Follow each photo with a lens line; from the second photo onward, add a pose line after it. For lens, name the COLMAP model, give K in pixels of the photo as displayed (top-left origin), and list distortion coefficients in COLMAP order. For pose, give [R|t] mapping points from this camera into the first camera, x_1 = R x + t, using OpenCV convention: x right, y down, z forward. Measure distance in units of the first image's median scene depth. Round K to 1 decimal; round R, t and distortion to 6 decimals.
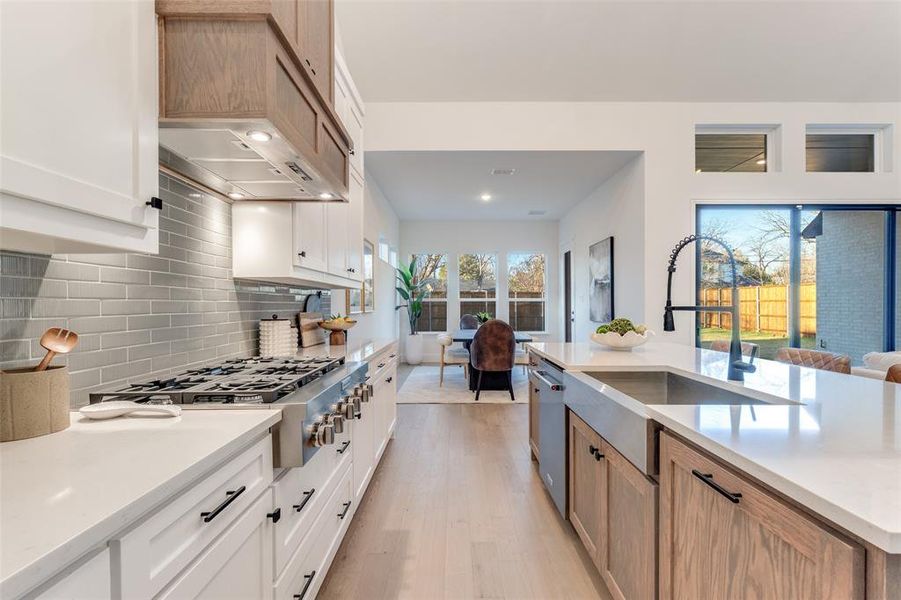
lens RADIAL K [[413.9, 0, 454.6], [0, 413.9, 304.7], [0, 0, 1]] dist [0.009643, -0.000066]
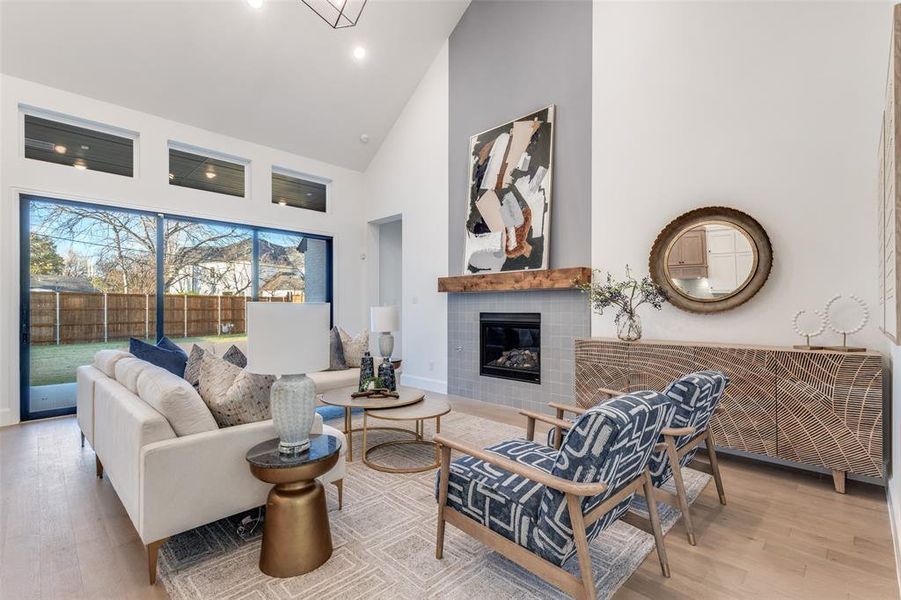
lens RADIAL K [[413.9, 0, 454.6], [0, 413.9, 304.7], [0, 0, 1]] dist [0.009643, -0.000066]
pose [[0.708658, 0.006742, 0.705520, 0.634246], [0.000362, 0.999951, -0.009920, 0.005012], [-0.705552, 0.007285, 0.708621, -0.296407]]
